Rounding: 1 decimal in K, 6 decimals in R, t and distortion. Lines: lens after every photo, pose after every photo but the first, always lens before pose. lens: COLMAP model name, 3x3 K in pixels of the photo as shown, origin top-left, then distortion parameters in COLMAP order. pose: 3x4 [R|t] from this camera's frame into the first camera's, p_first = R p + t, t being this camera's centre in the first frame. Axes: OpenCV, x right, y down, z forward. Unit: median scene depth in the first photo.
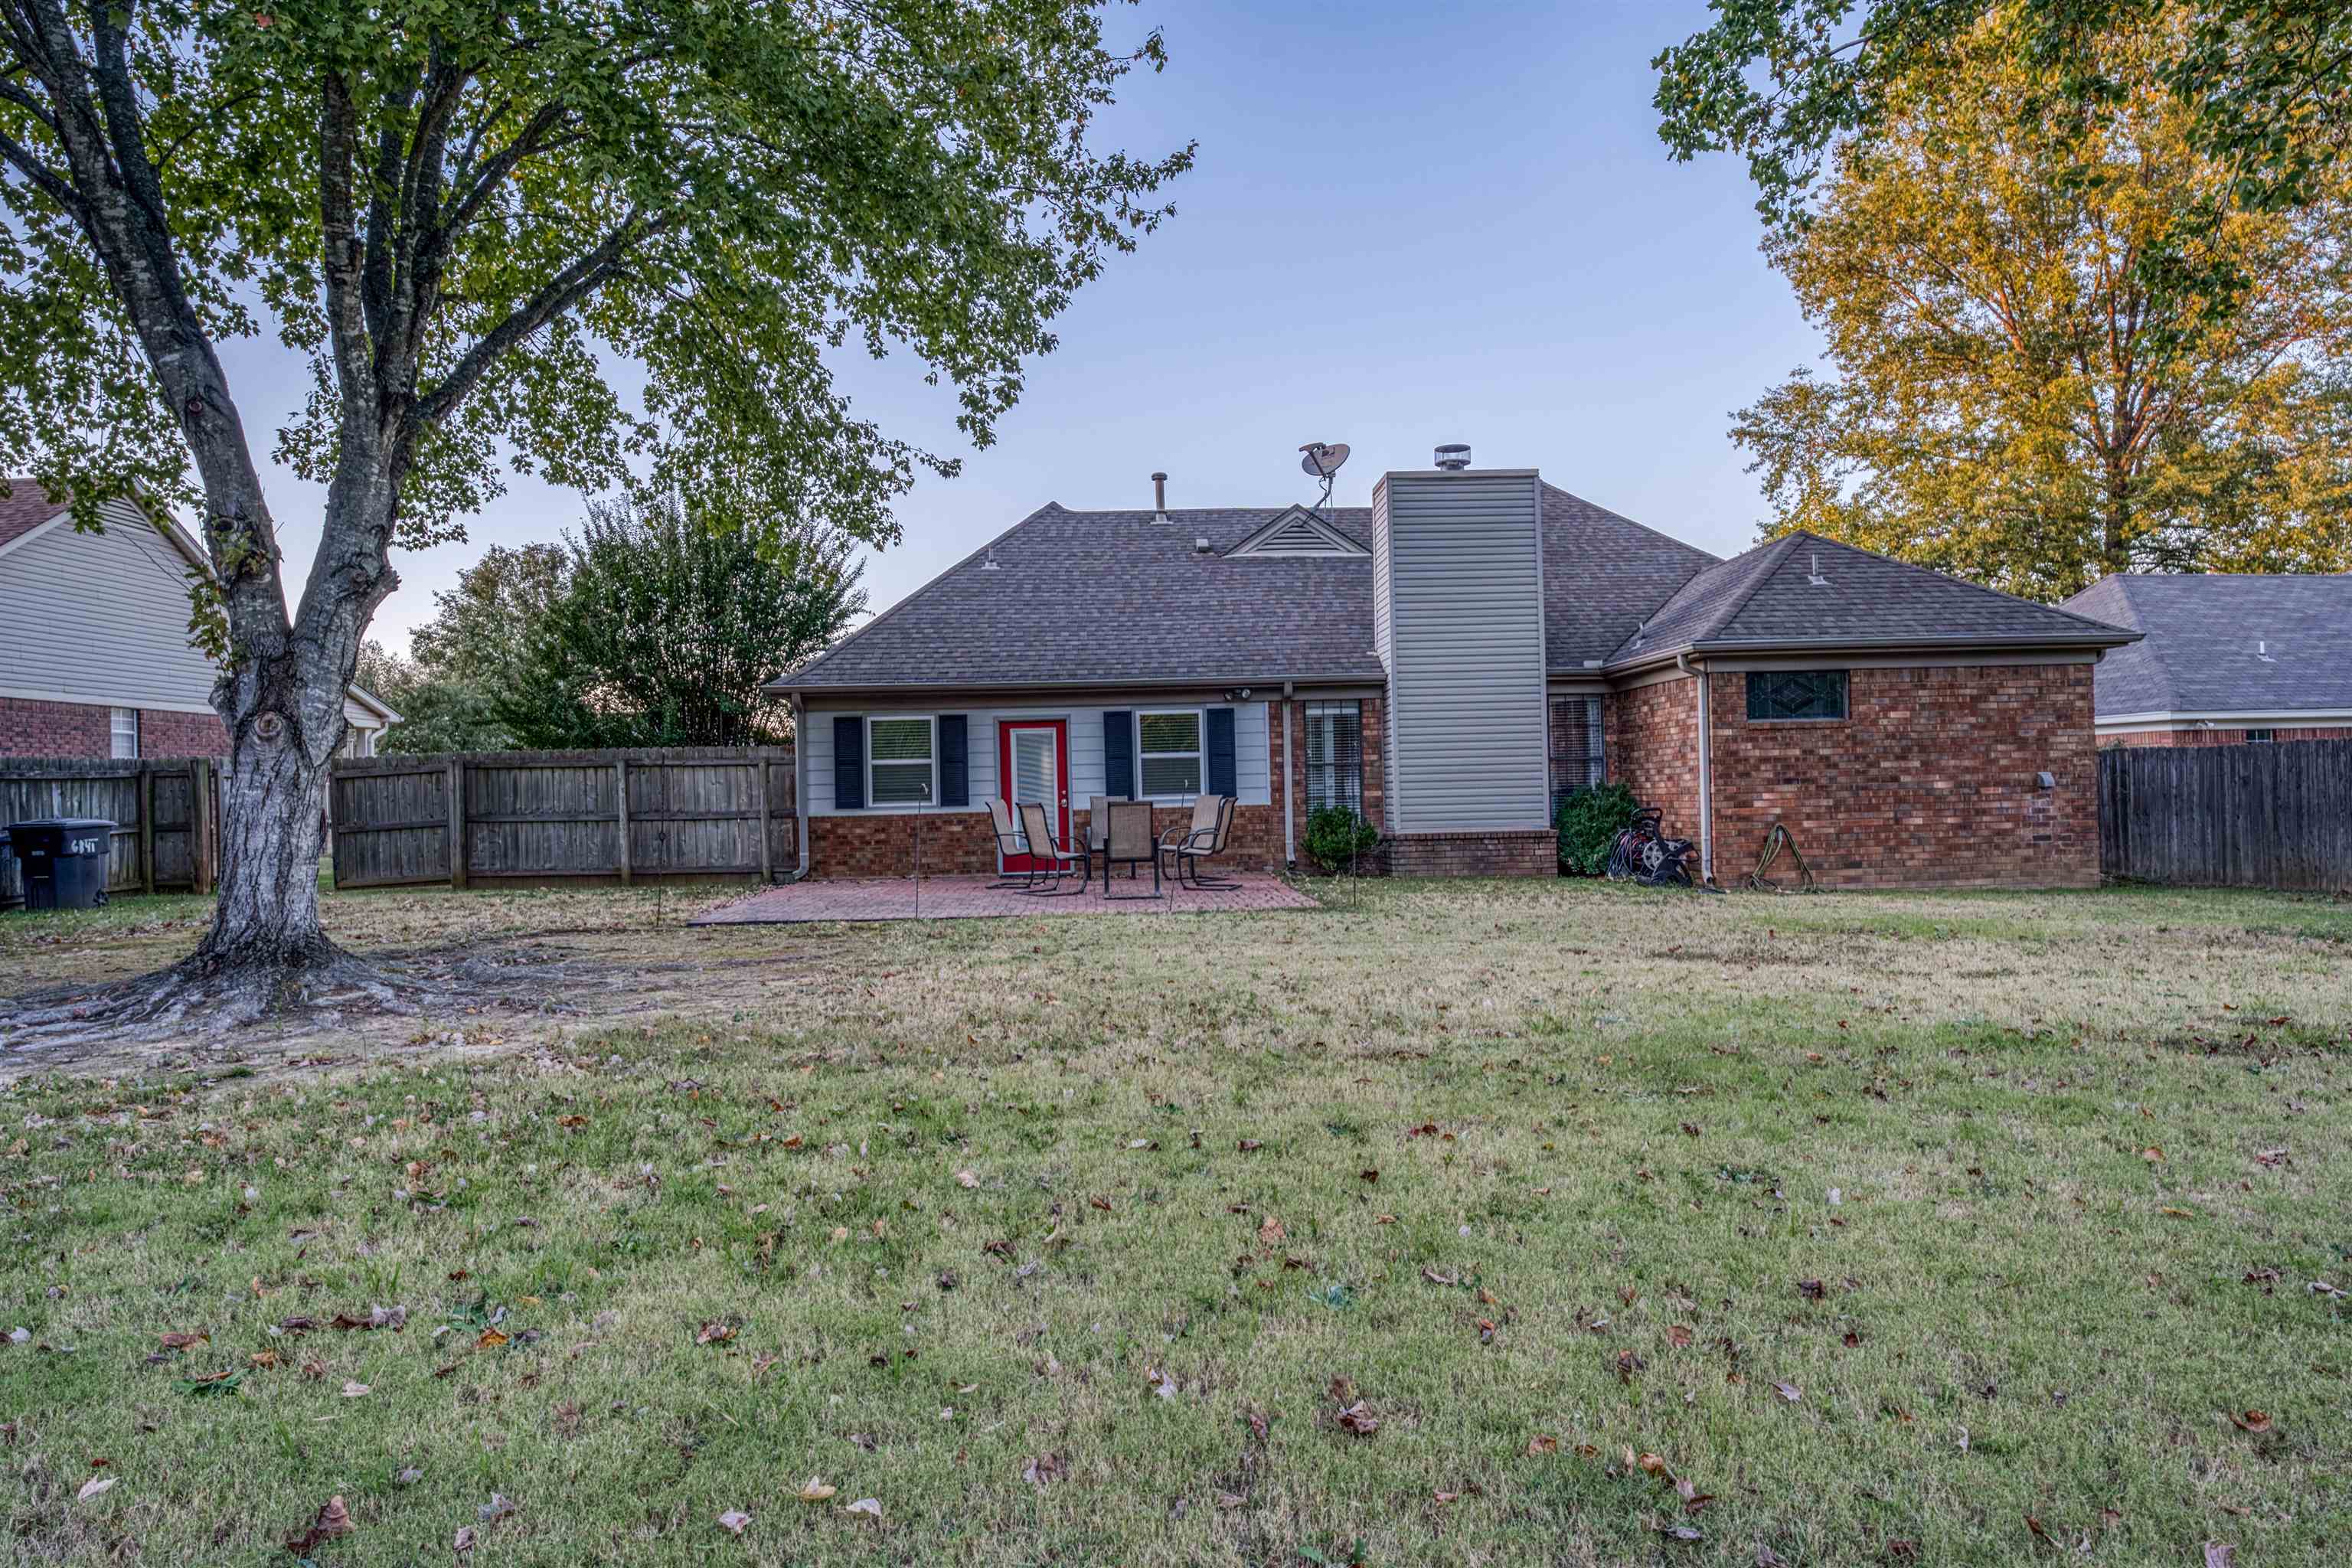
lens RADIAL K [[1338.8, 0, 1176.0], [0, 1338.8, 784.0], [0, 0, 1]] dist [0.003528, 0.000511]
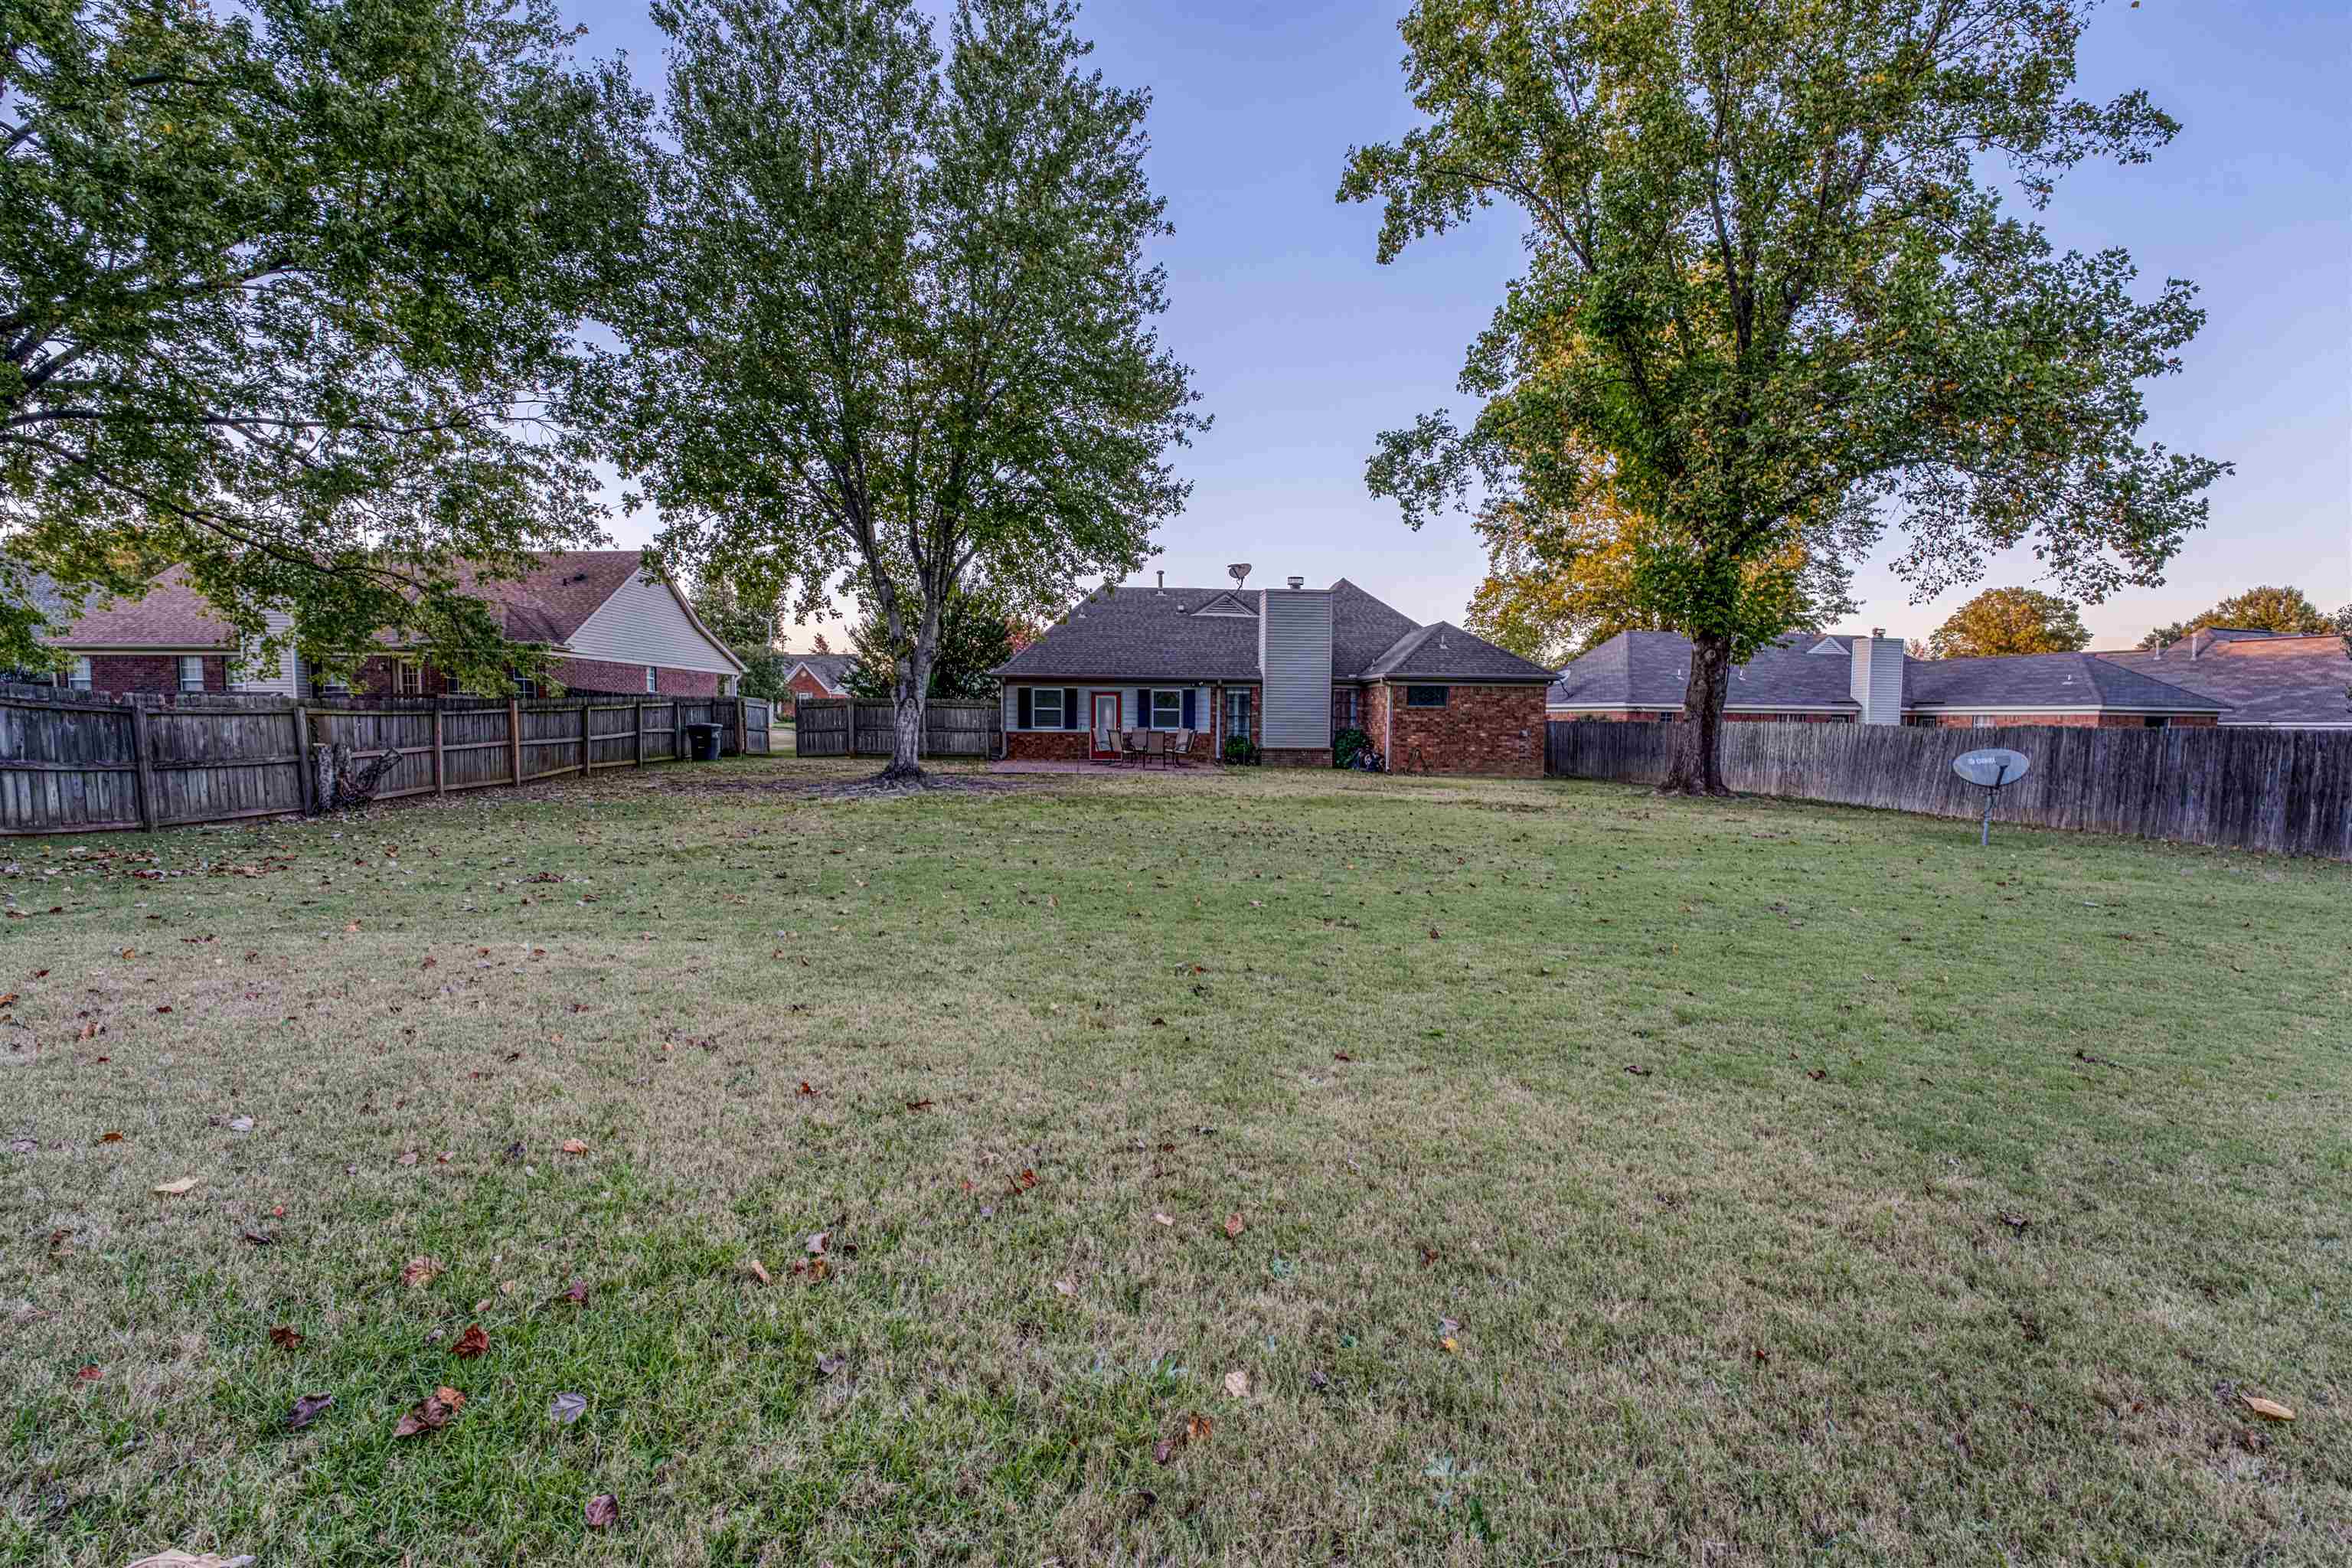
lens RADIAL K [[950.2, 0, 1176.0], [0, 950.2, 784.0], [0, 0, 1]] dist [-0.023463, 0.000853]
pose [[0.998206, 0.029883, 0.051888, -0.068914], [-0.033853, 0.996424, 0.077417, -0.021402], [-0.049389, -0.079035, 0.995648, -0.616935]]
